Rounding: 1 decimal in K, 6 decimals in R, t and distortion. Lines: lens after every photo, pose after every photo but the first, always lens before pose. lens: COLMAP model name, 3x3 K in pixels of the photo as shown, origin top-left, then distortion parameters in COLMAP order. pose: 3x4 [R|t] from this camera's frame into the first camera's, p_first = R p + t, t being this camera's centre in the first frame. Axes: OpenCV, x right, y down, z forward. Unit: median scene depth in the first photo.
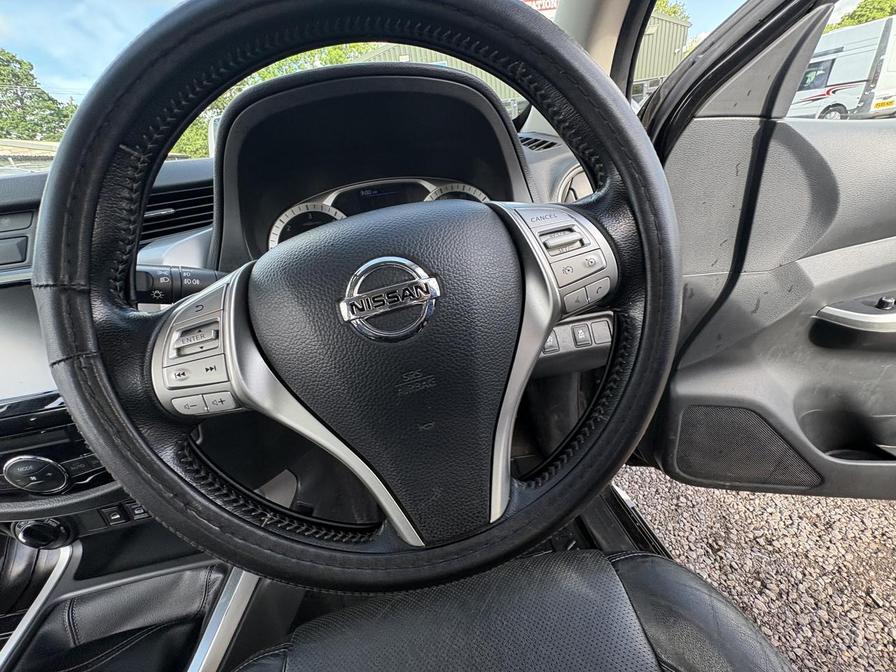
lens RADIAL K [[356.7, 0, 448.6], [0, 356.7, 338.3], [0, 0, 1]] dist [0.000277, 0.000442]
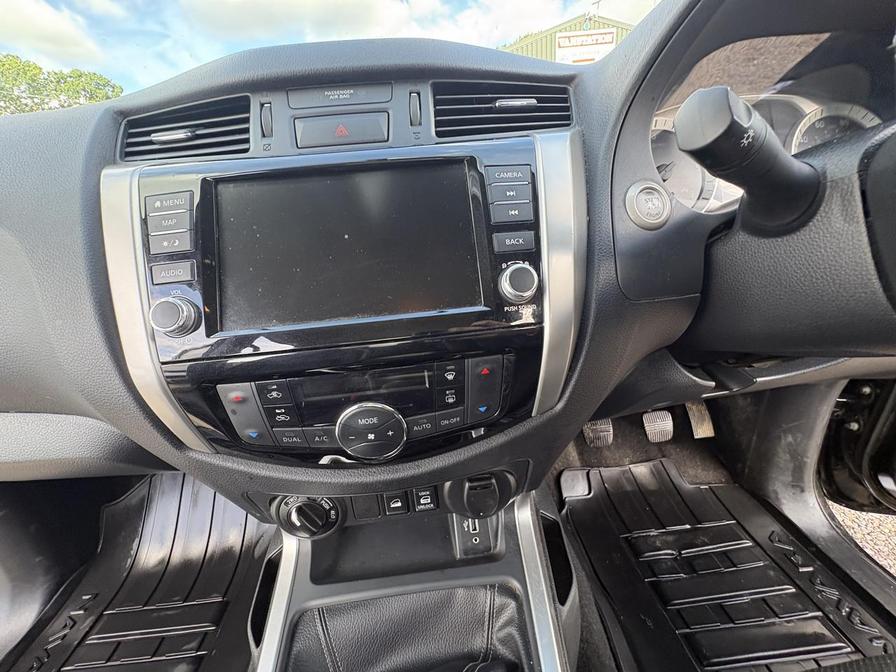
lens RADIAL K [[356.7, 0, 448.4], [0, 356.7, 339.7], [0, 0, 1]] dist [0.000277, 0.000442]
pose [[0.994699, 0.071061, -0.074321, -0.364861], [-0.075197, 0.995683, -0.054412, 0.085202], [0.070133, 0.059712, 0.995749, 0.107835]]
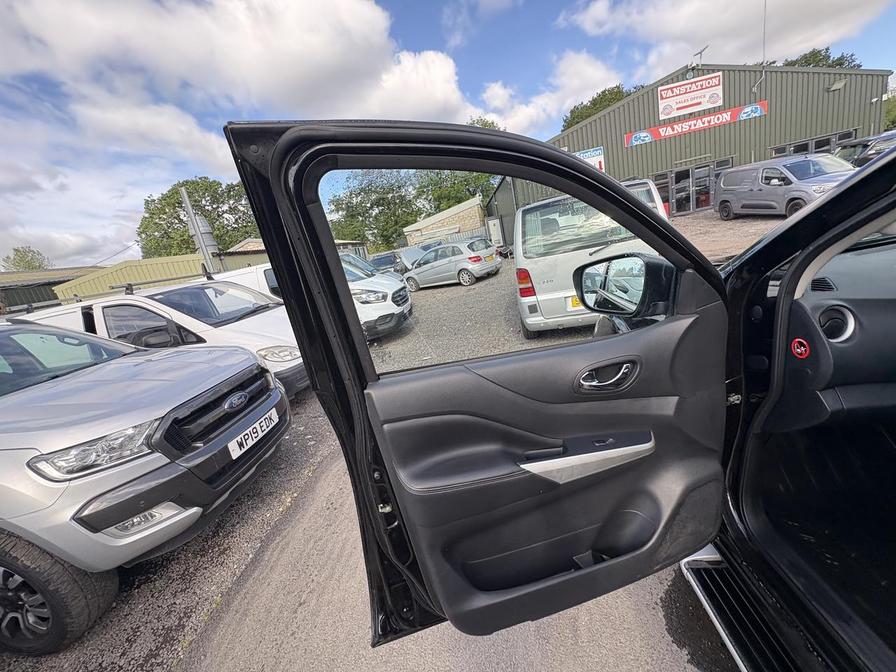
lens RADIAL K [[356.7, 0, 447.2], [0, 356.7, 336.7], [0, 0, 1]] dist [0.000277, 0.000442]
pose [[0.953590, 0.020036, -0.300442, -1.839208], [-0.075632, 0.981733, -0.174584, 0.343631], [0.291456, 0.189205, 0.937686, -0.818413]]
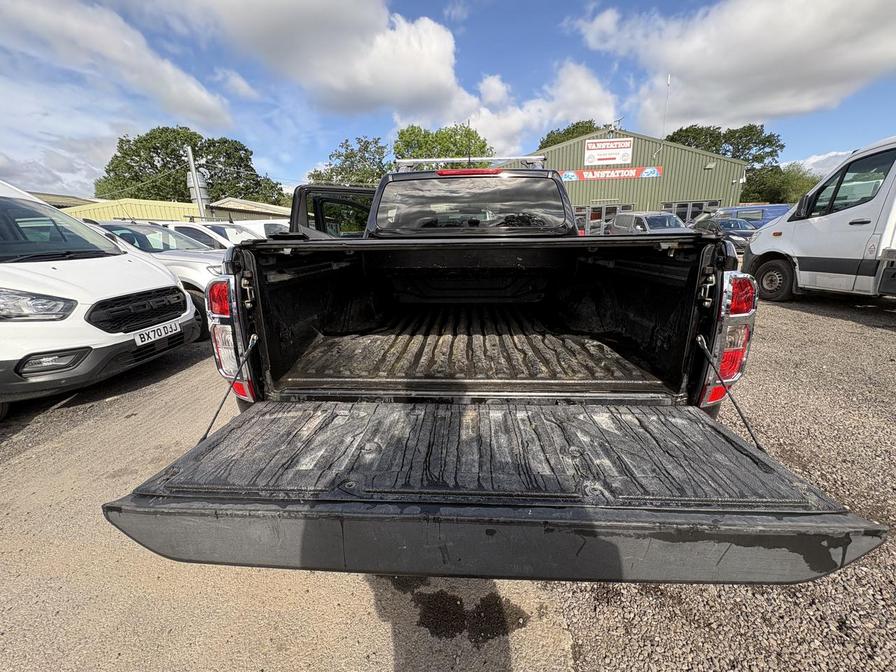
lens RADIAL K [[356.7, 0, 447.2], [0, 356.7, 336.7], [0, 0, 1]] dist [0.000277, 0.000442]
pose [[0.966557, 0.161322, -0.199356, 0.374905], [-0.197377, 0.964281, -0.176646, 2.053822], [0.163739, 0.210087, 0.963874, -3.997808]]
